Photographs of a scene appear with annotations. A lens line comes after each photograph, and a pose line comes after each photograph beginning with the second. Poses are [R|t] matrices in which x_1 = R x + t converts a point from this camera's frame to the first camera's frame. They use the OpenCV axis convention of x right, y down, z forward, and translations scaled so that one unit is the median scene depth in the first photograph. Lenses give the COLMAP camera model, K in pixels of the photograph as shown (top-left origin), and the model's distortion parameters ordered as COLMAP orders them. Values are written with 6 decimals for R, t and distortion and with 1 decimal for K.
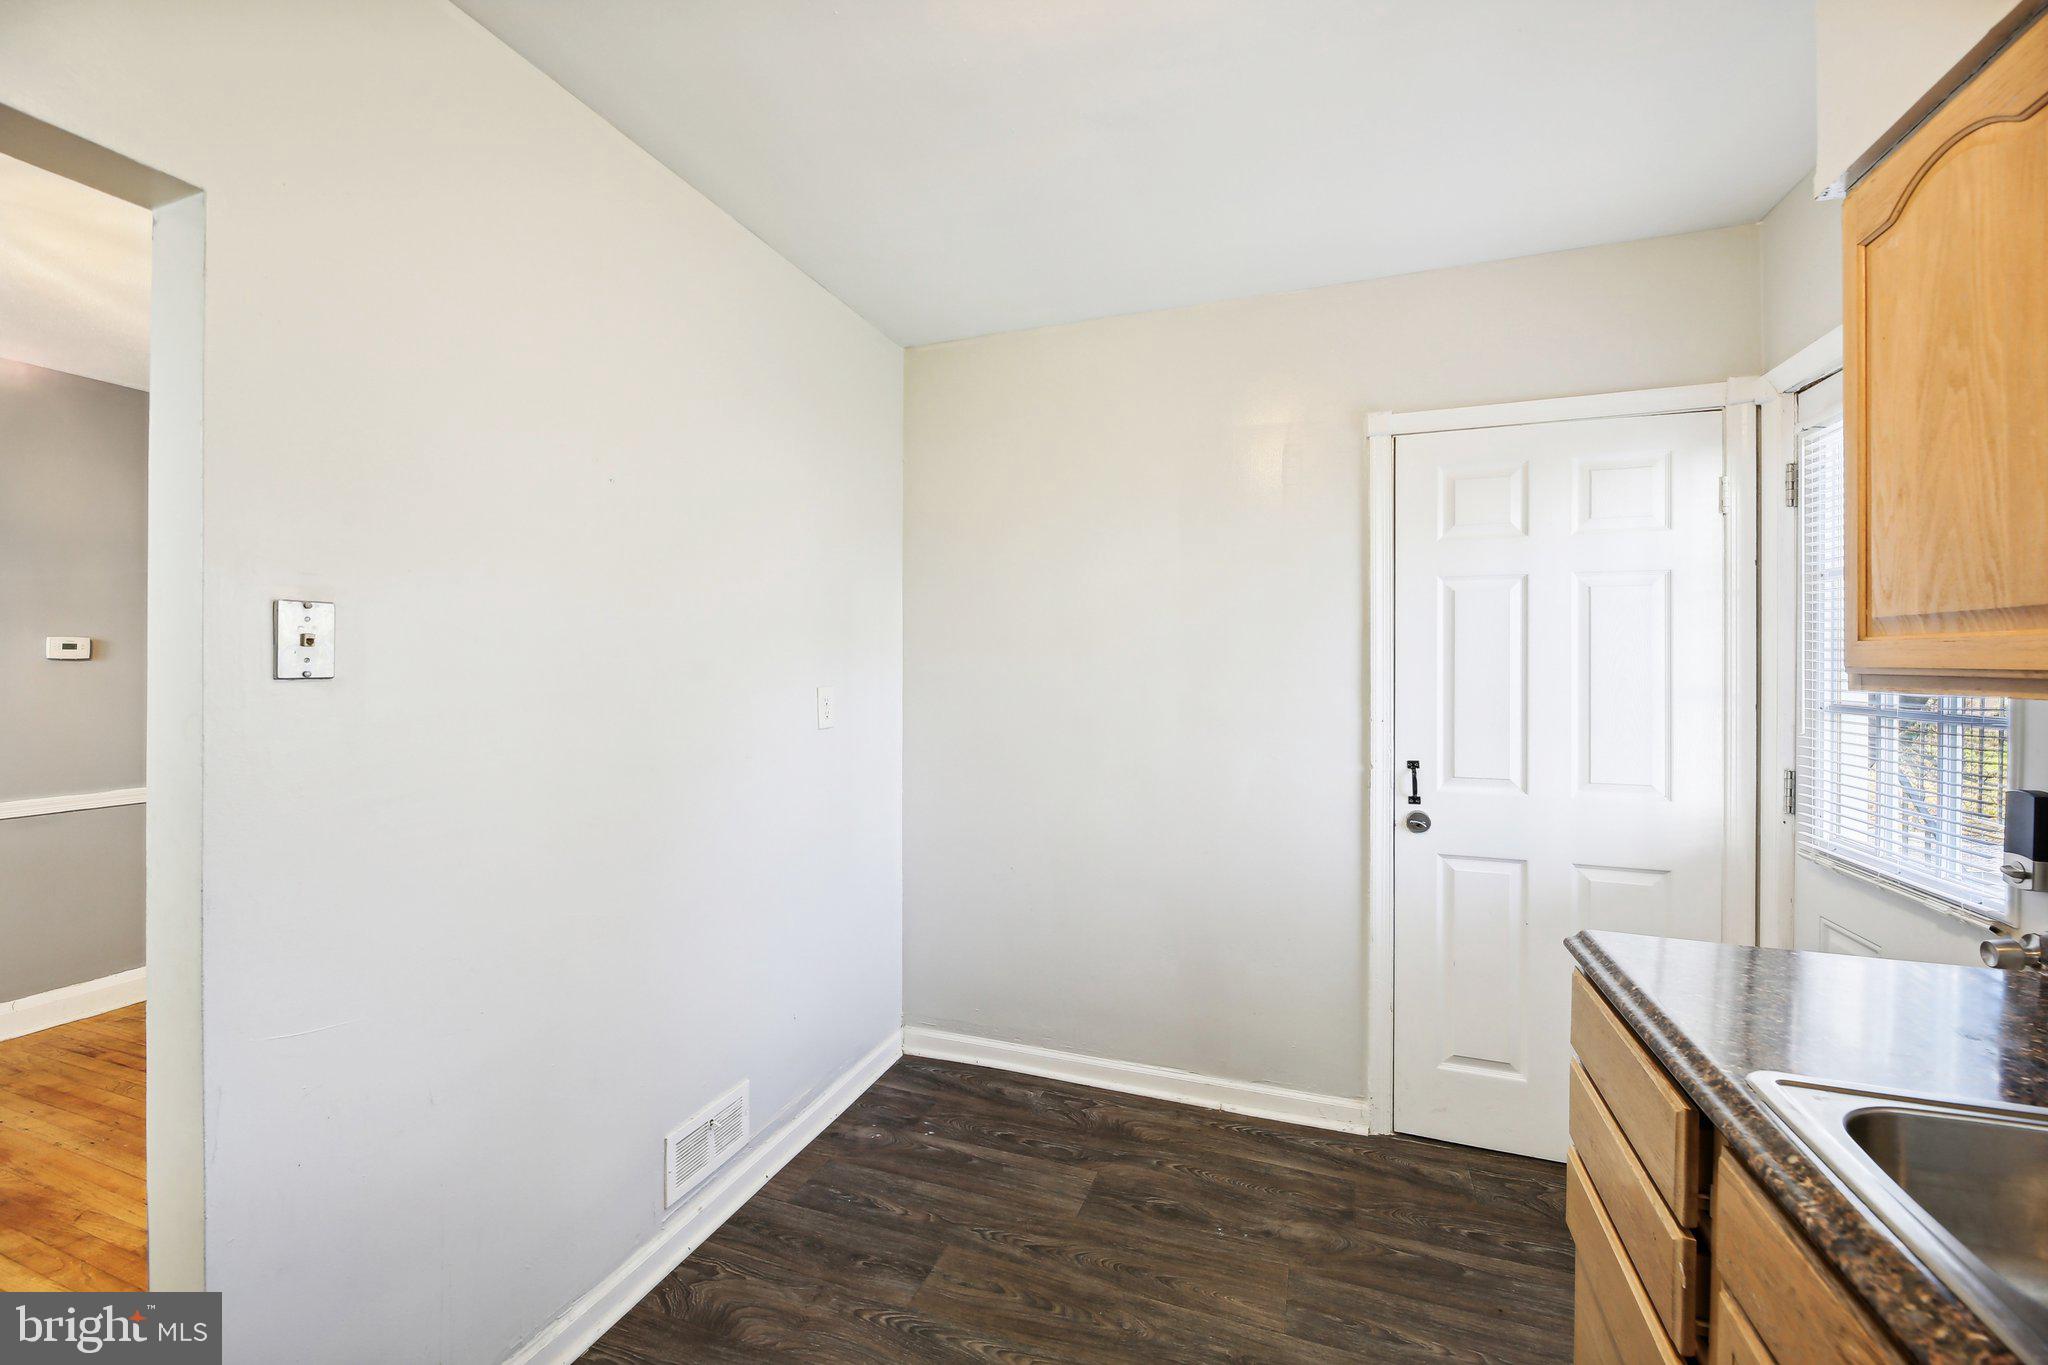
lens RADIAL K [[851.0, 0, 1025.1], [0, 851.0, 665.4], [0, 0, 1]] dist [0.000515, -0.000101]
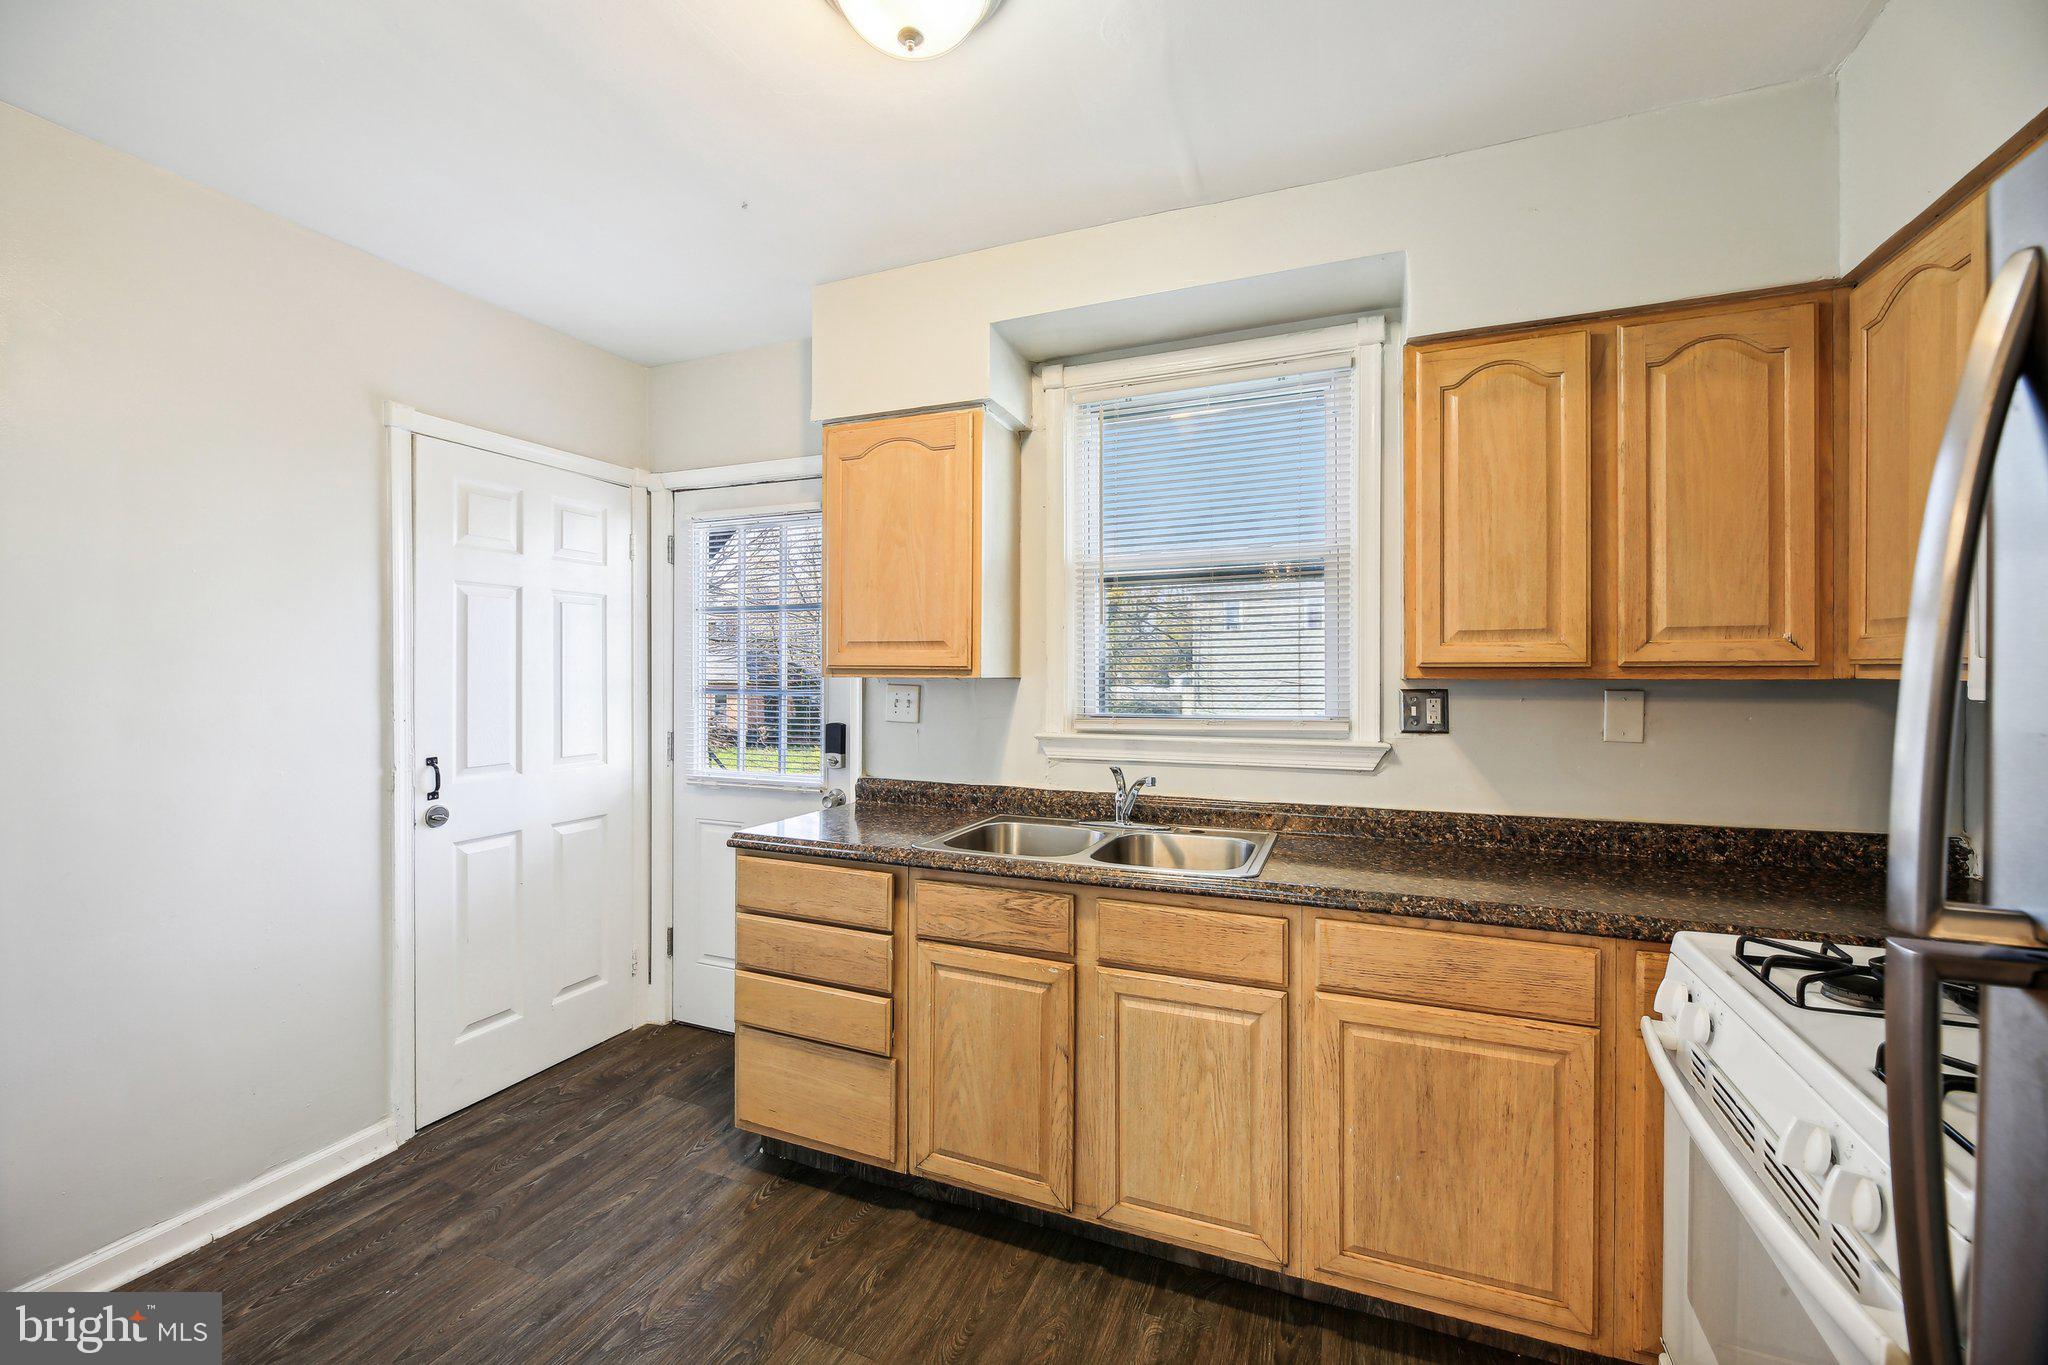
lens RADIAL K [[845.2, 0, 1036.0], [0, 845.2, 672.1], [0, 0, 1]] dist [0.000818, -0.000179]
pose [[0.026581, -0.006309, 0.999627, -0.567687], [0.000220, 0.999980, 0.006305, 0.003335], [-0.999647, 0.000053, 0.026582, 0.259841]]
